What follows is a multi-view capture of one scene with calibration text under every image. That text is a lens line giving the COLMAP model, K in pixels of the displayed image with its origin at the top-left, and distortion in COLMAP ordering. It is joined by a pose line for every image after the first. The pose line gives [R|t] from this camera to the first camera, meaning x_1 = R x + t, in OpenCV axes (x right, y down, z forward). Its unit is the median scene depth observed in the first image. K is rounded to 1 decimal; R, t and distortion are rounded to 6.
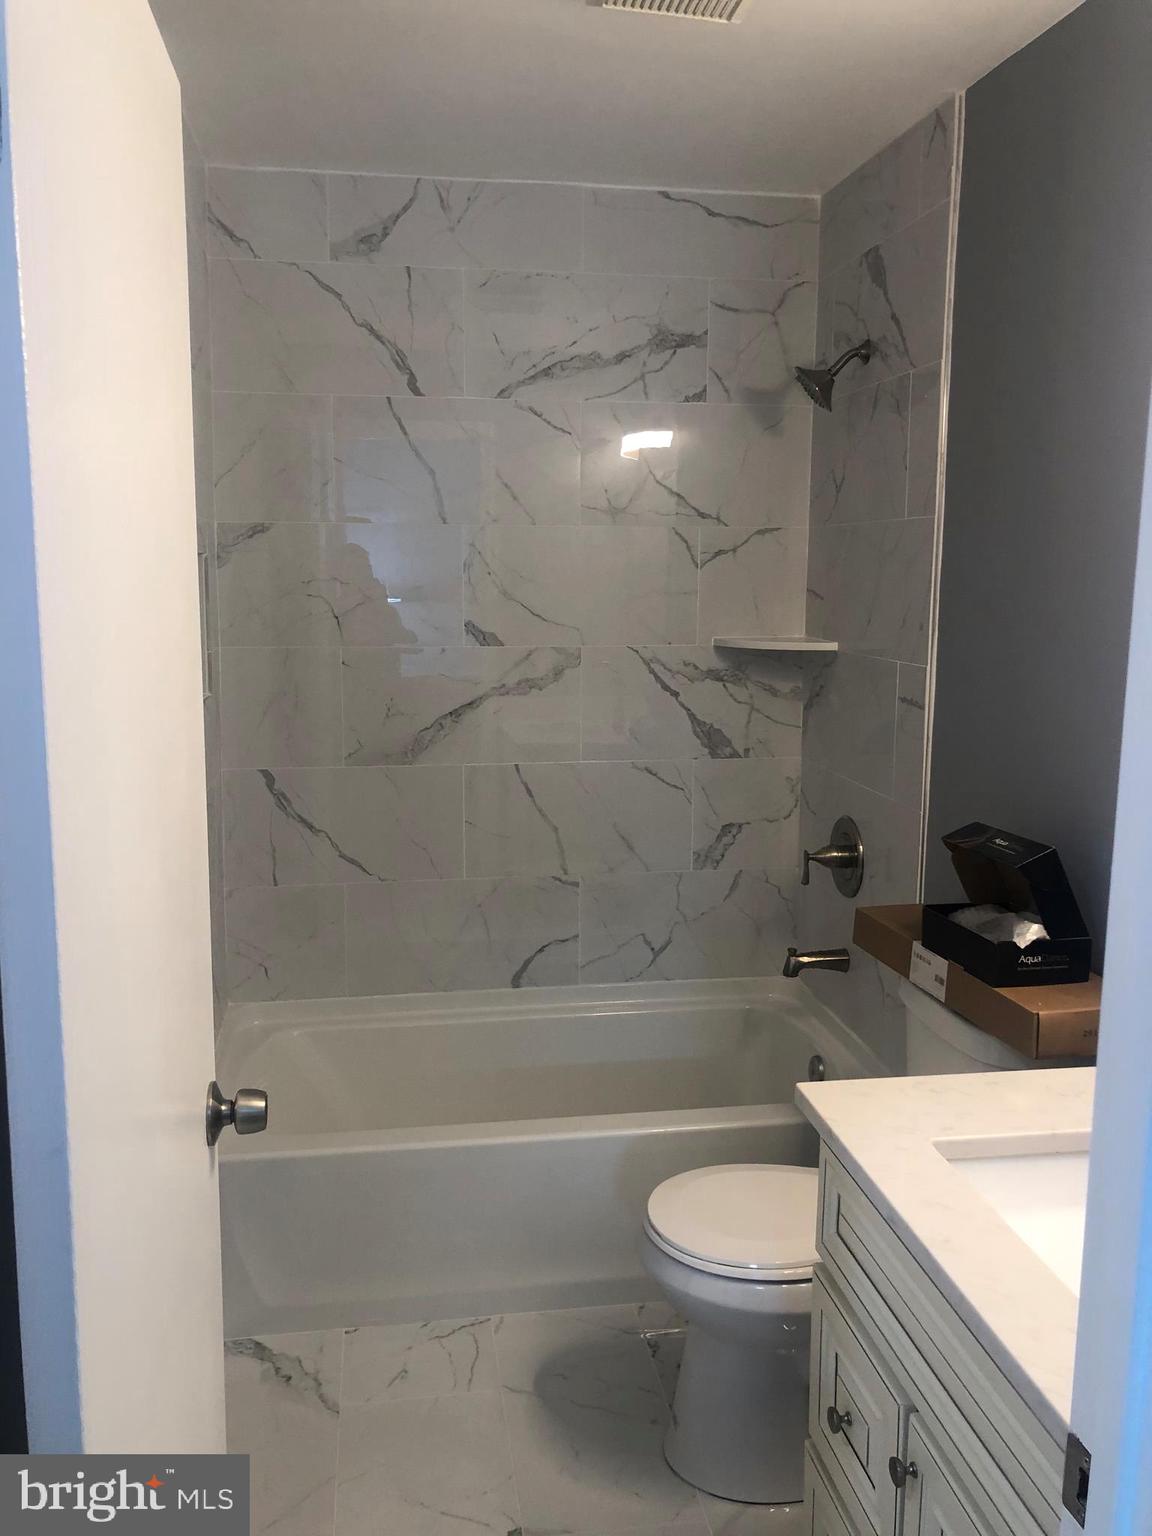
lens RADIAL K [[1241.1, 0, 573.4], [0, 1241.1, 765.2], [0, 0, 1]] dist [0.034358, -0.028785]
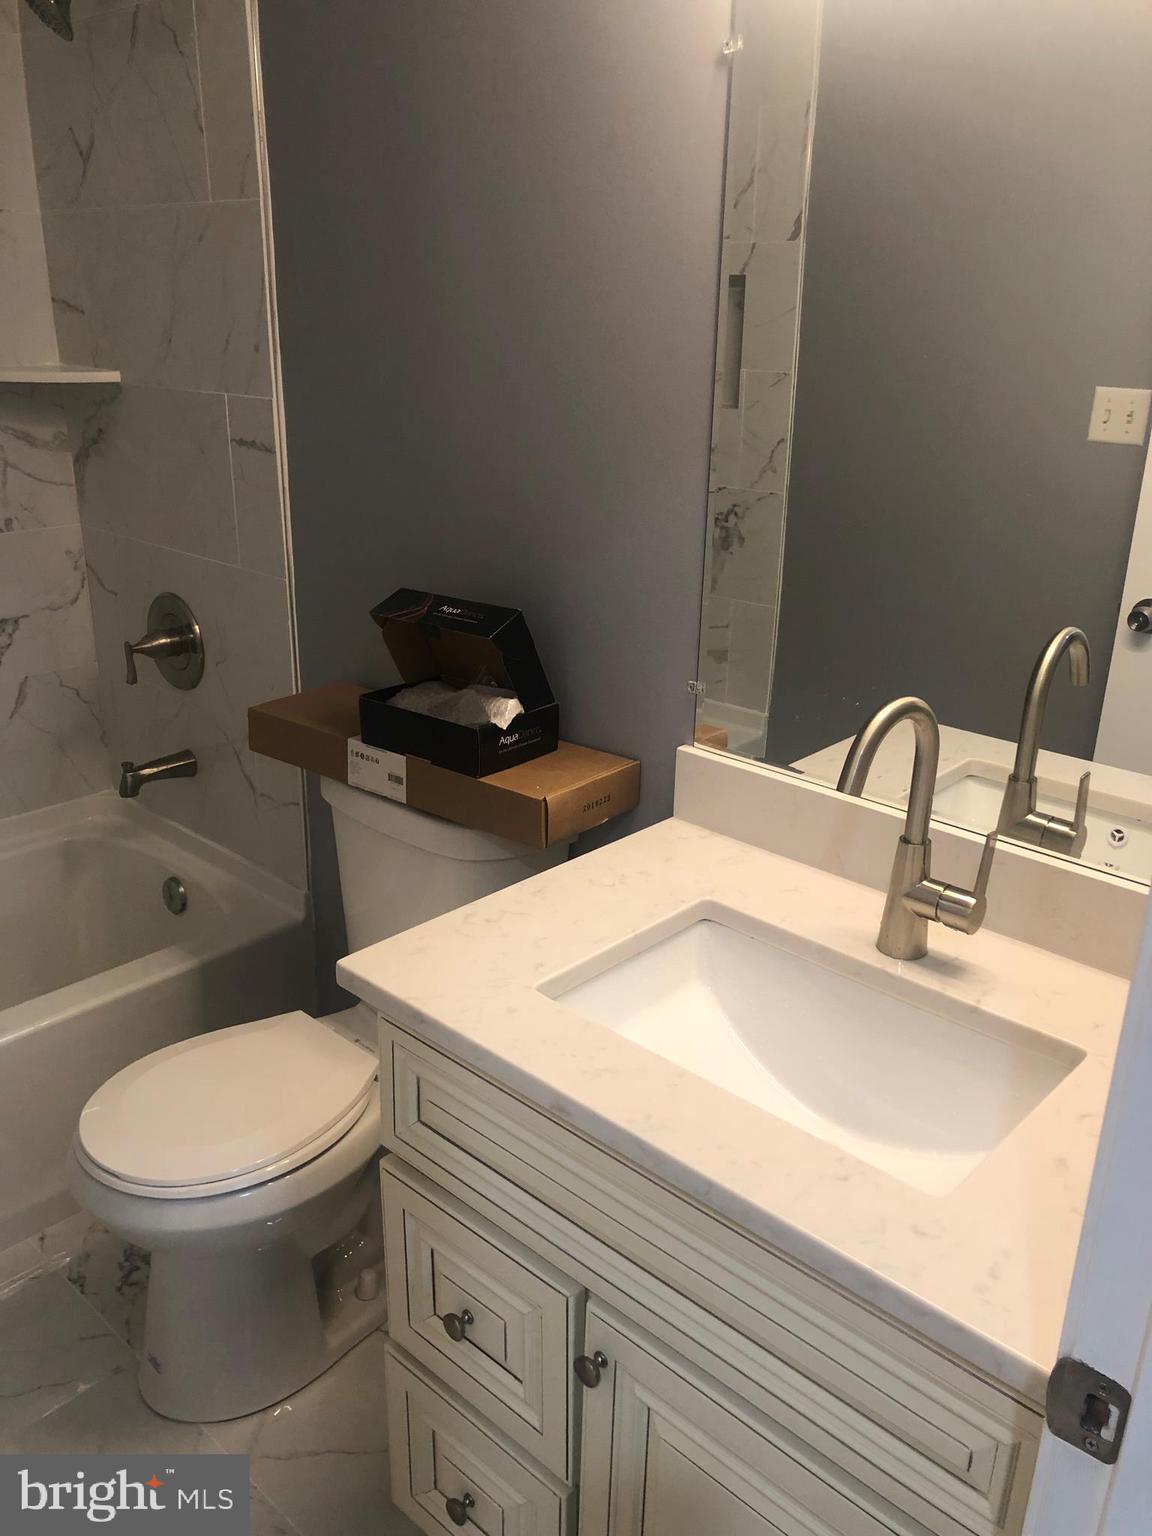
lens RADIAL K [[1241.1, 0, 577.7], [0, 1241.1, 770.7], [0, 0, 1]] dist [0.034358, -0.028785]
pose [[0.784896, -0.207930, 0.583699, -0.084971], [0.082244, 0.968640, 0.234463, -0.018648], [-0.614146, -0.136023, 0.777382, 0.209251]]
